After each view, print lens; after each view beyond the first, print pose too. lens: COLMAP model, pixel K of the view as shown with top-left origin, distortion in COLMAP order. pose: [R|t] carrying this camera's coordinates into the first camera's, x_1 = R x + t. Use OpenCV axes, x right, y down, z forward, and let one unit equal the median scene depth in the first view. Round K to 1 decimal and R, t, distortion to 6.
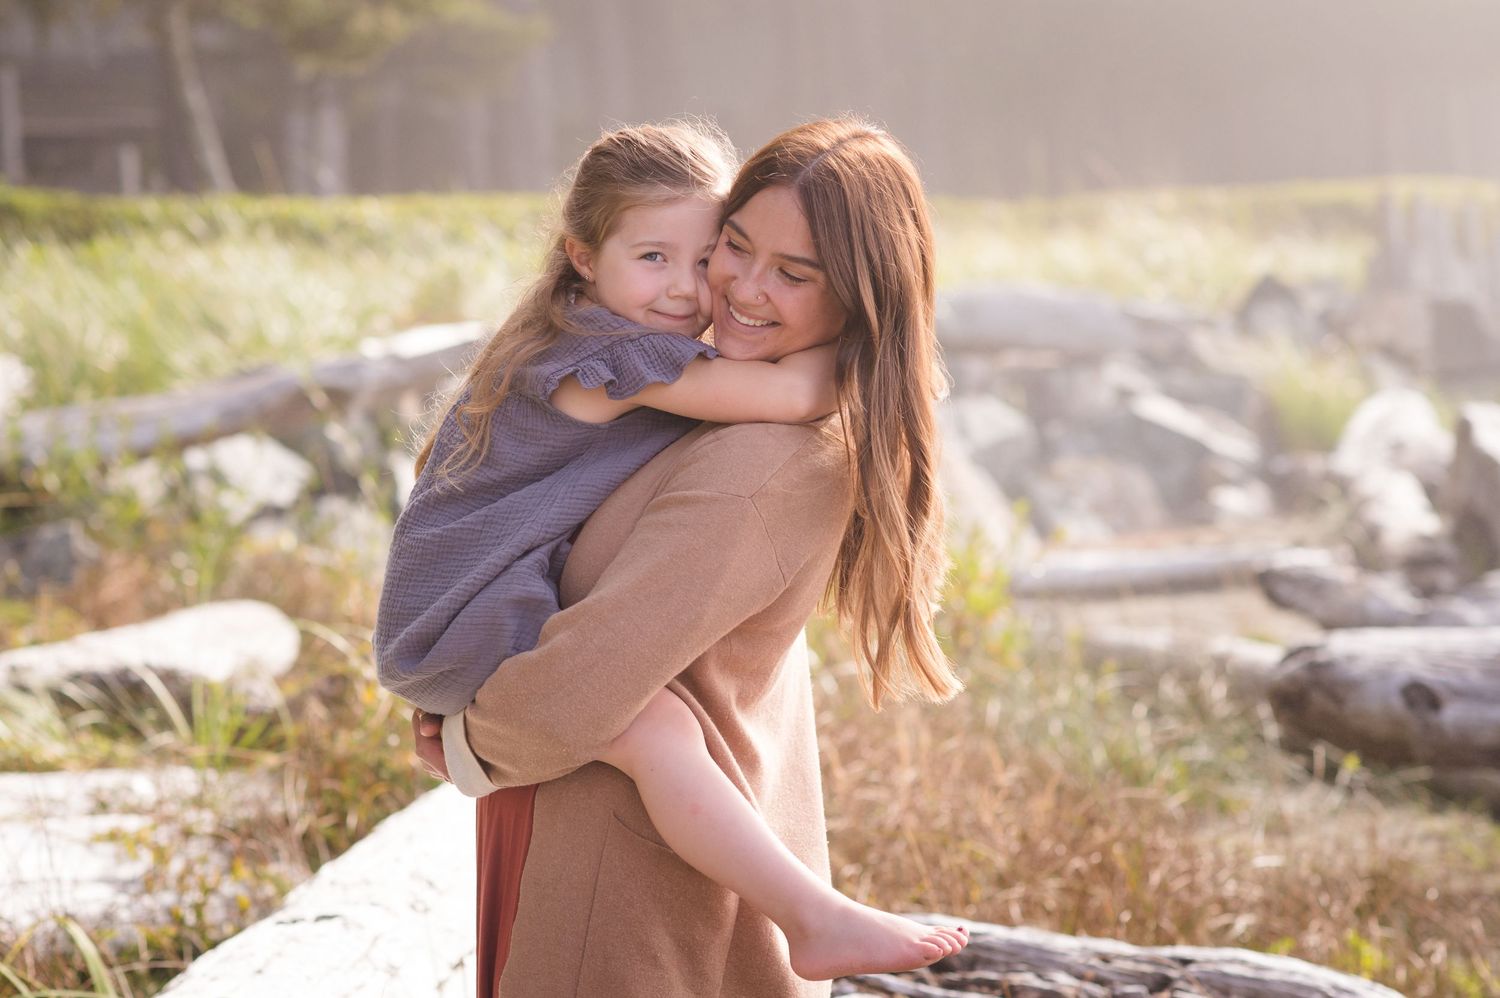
lens RADIAL K [[4141.5, 0, 749.7], [0, 4141.5, 498.4], [0, 0, 1]] dist [0.036732, 0.275297]
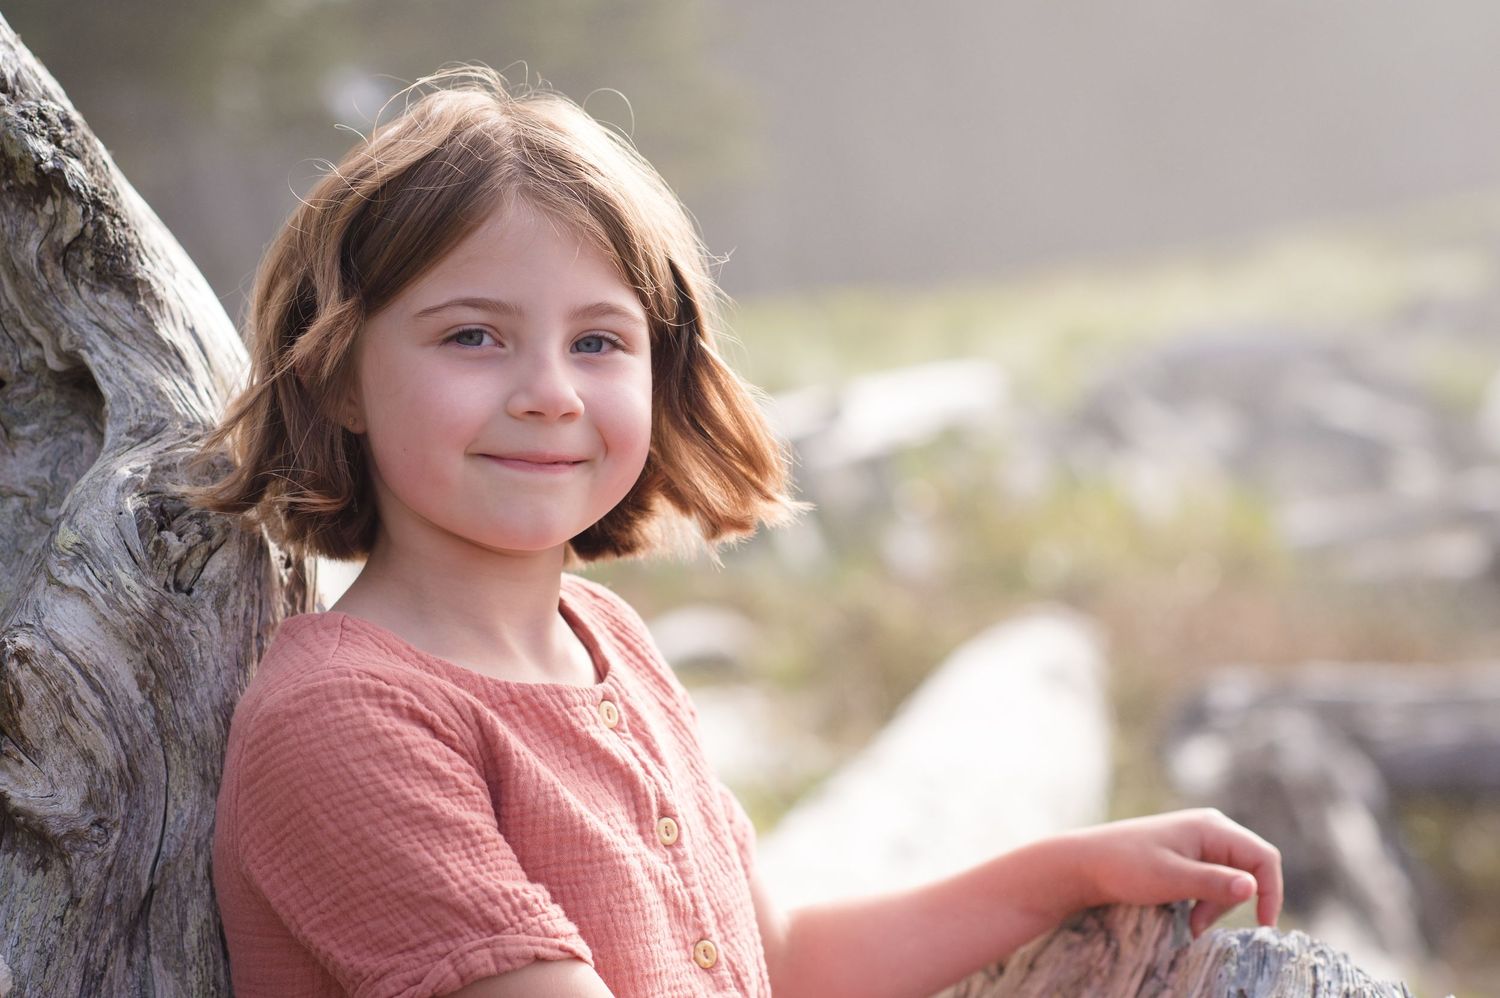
lens RADIAL K [[3821.0, 0, 714.4], [0, 3821.0, 494.7], [0, 0, 1]] dist [-0.127339, 0.051868]
pose [[0.990231, -0.127218, -0.057074, -0.029040], [0.125850, 0.991683, -0.026958, 0.013529], [0.060029, 0.019512, 0.998006, -0.161327]]
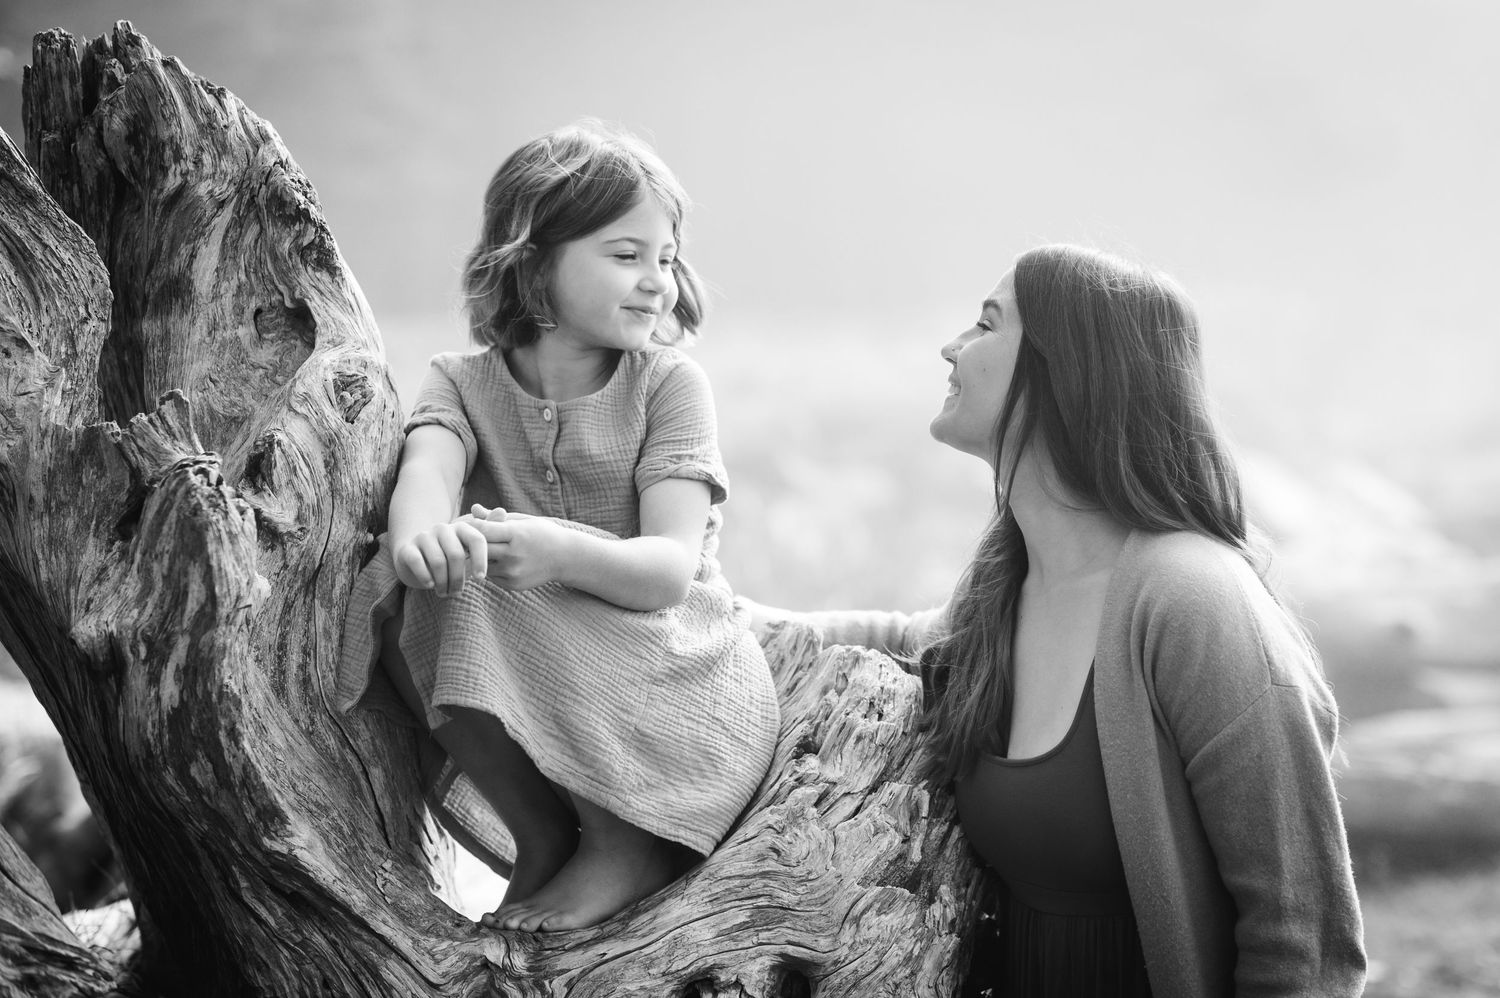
lens RADIAL K [[4006.7, 0, 852.0], [0, 4006.7, 448.9], [0, 0, 1]] dist [-0.092077, -0.636856]
pose [[0.997021, -0.029723, 0.071180, -0.035914], [0.032613, 0.998676, -0.039781, 0.020858], [-0.069903, 0.041984, 0.996670, -0.256926]]
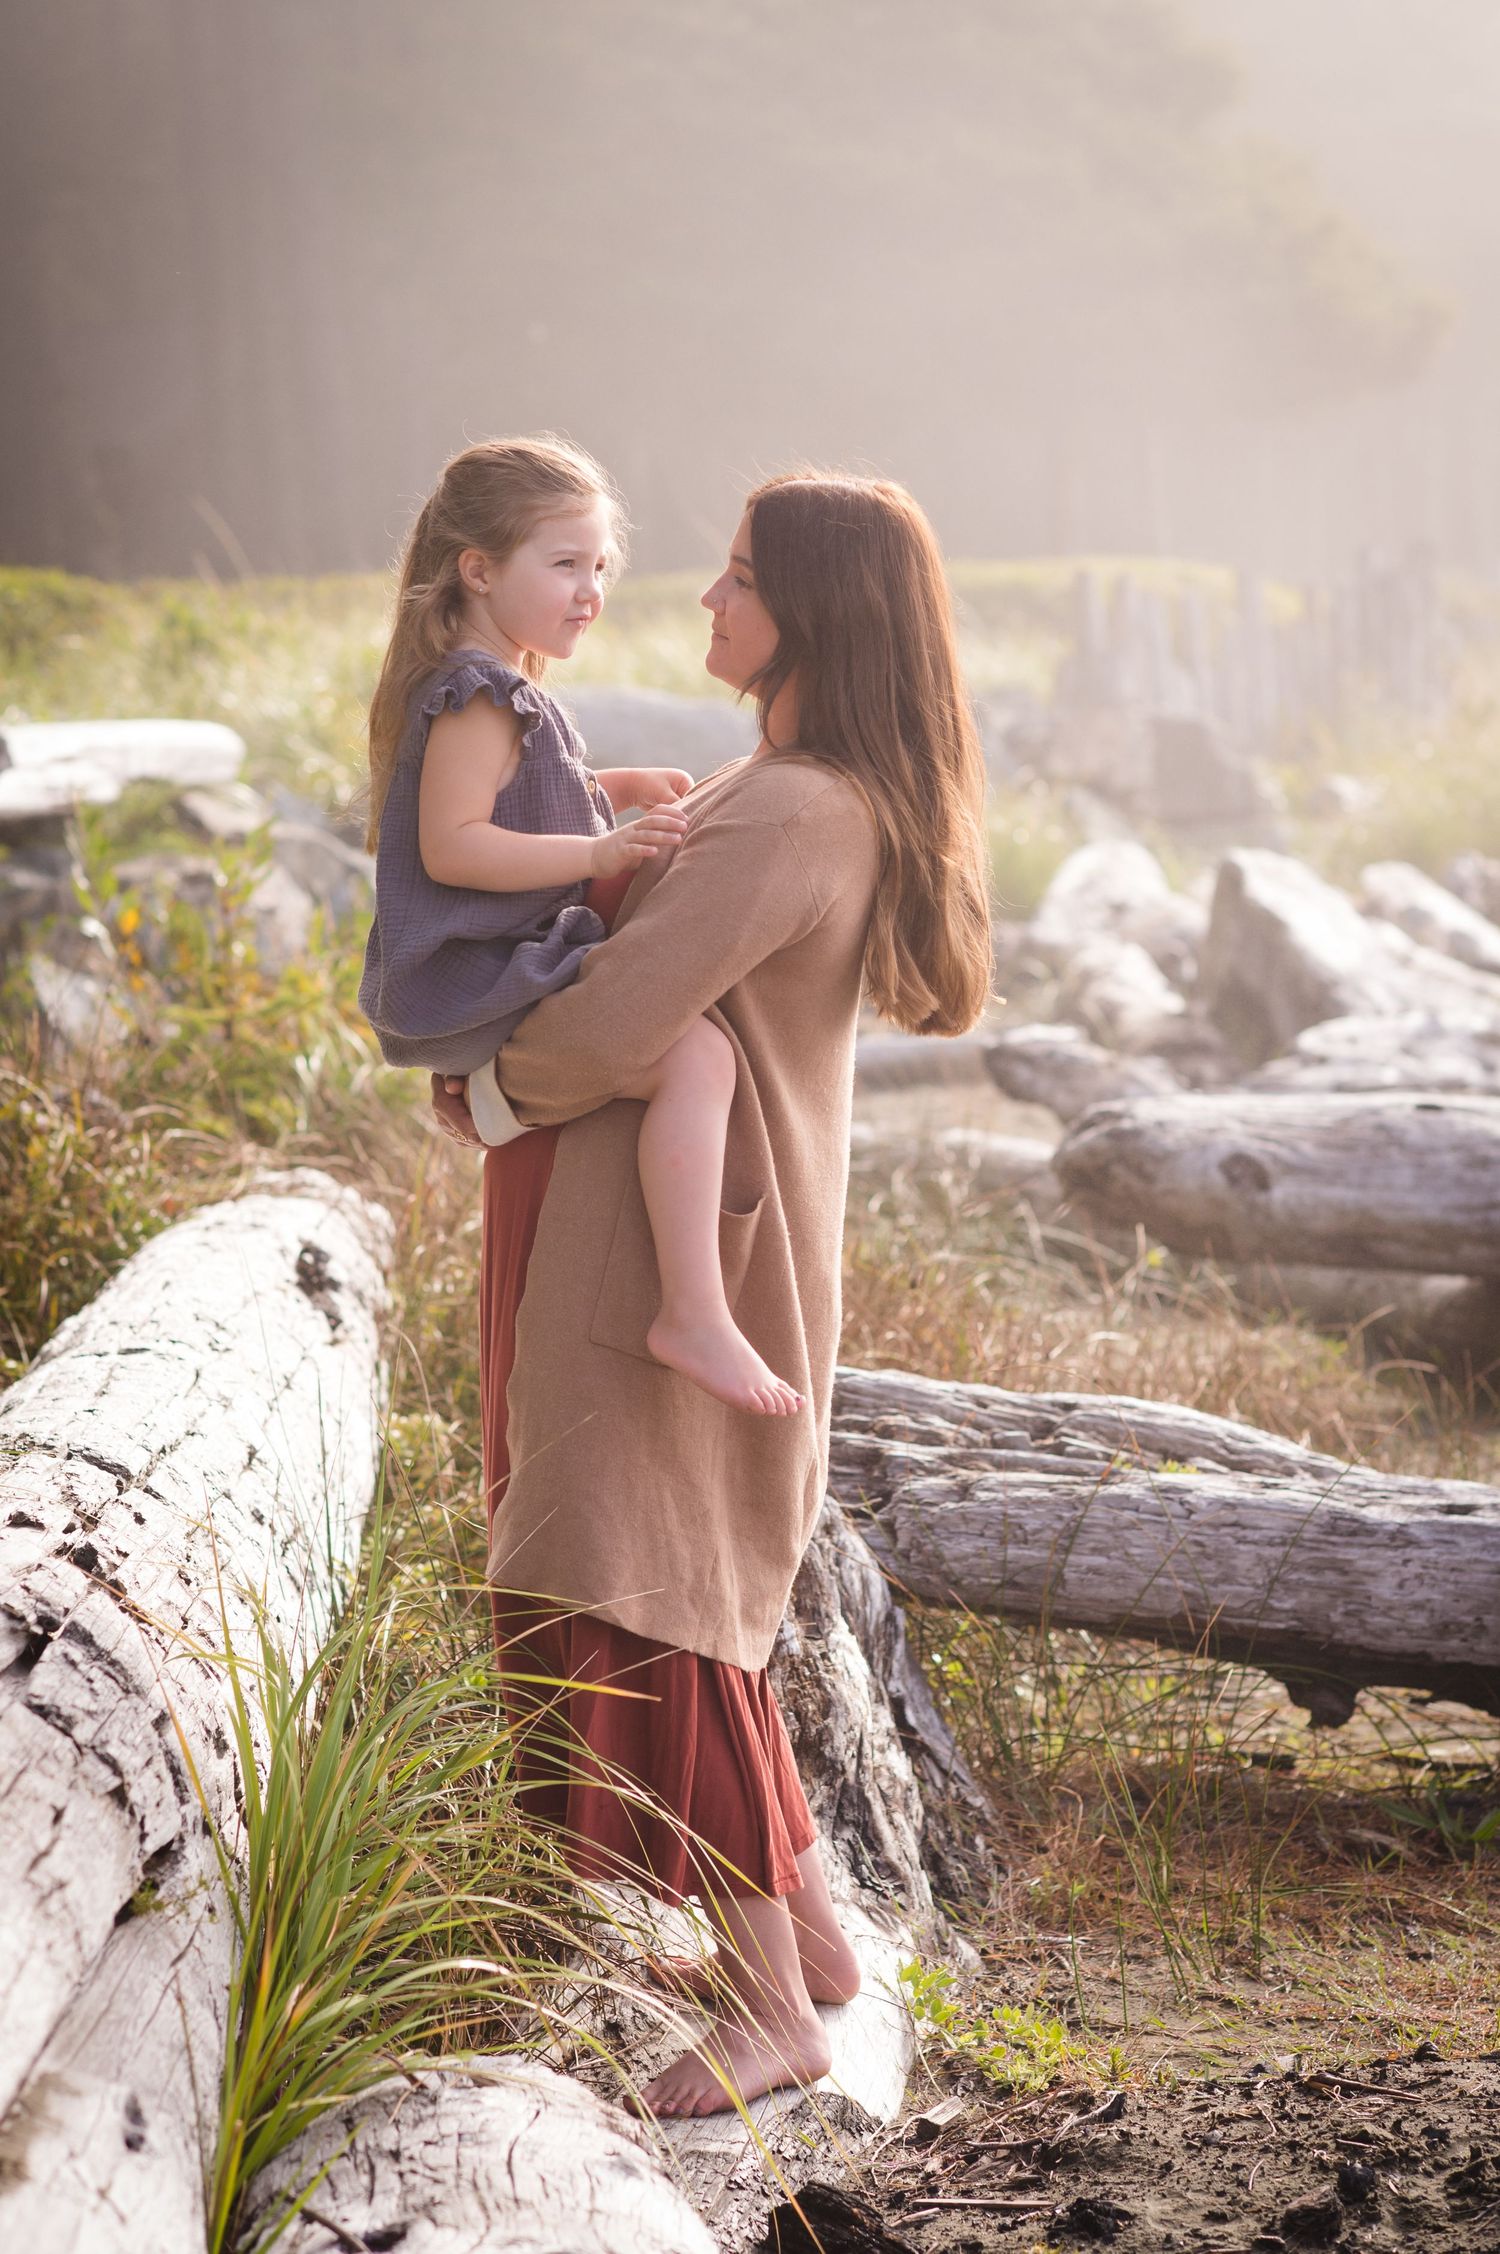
lens RADIAL K [[6020.8, 0, 817.1], [0, 6020.8, 1037.6], [0, 0, 1]] dist [-0.092077, -0.636856]
pose [[0.992911, 0.003359, 0.118813, -0.032138], [-0.003707, 0.999989, 0.002709, 0.009067], [-0.118803, -0.003131, 0.992913, -0.087460]]
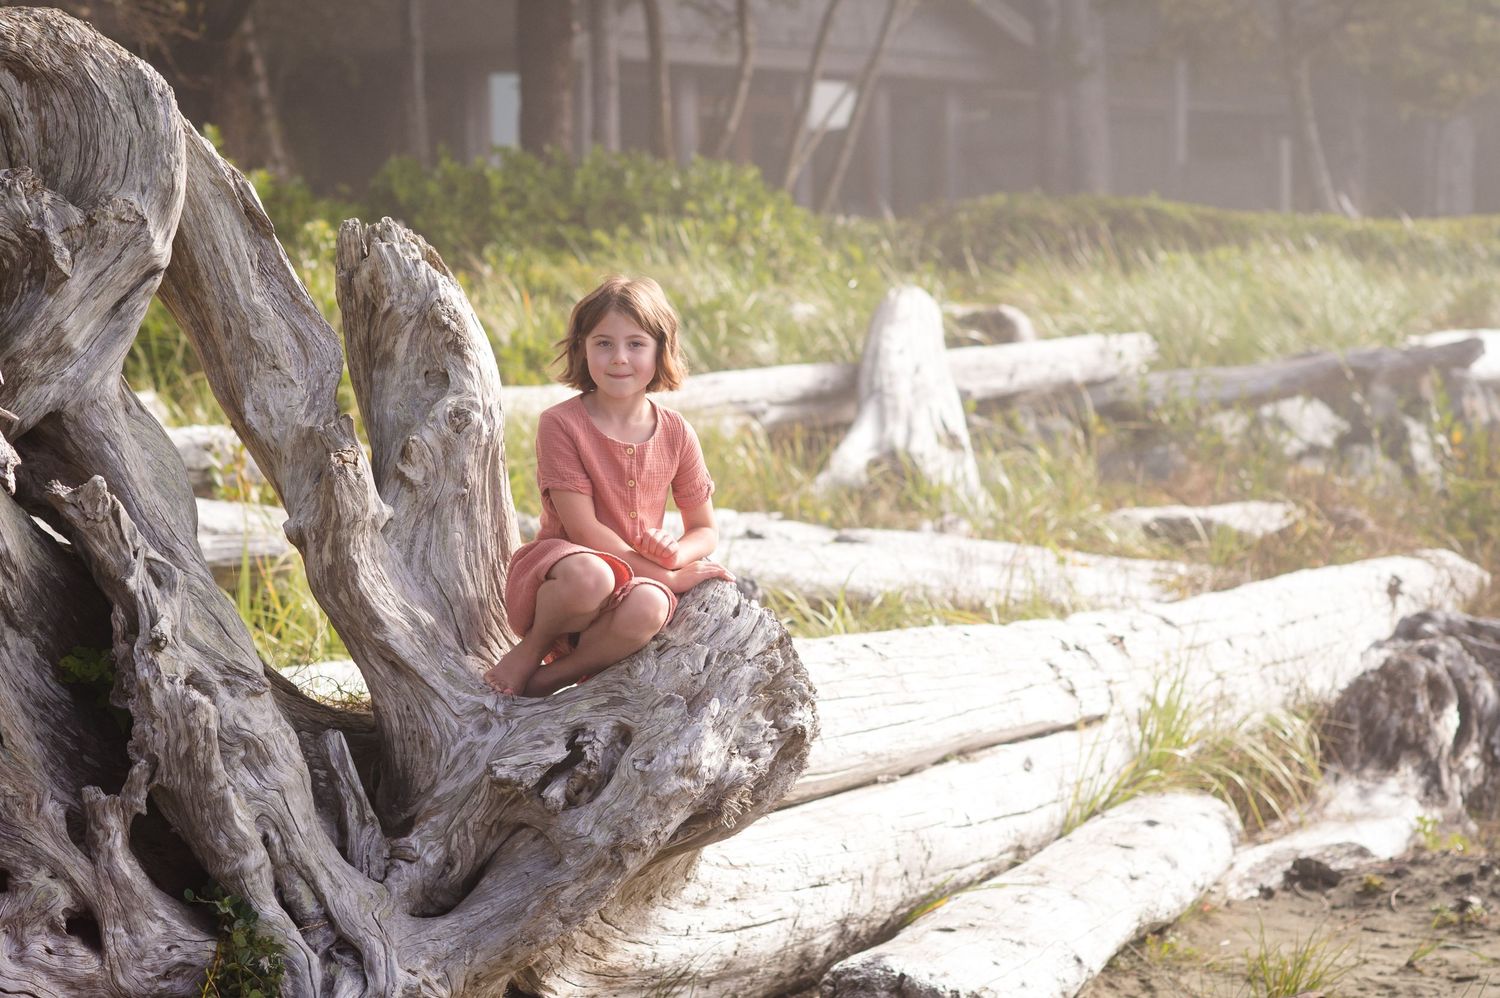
lens RADIAL K [[4401.5, 0, 685.7], [0, 4401.5, 366.6], [0, 0, 1]] dist [-0.111444, -0.354228]
pose [[0.958607, 0.066240, -0.276921, 0.081078], [-0.073068, 0.997223, -0.014400, 0.010218], [0.275198, 0.034038, 0.960785, -0.447523]]
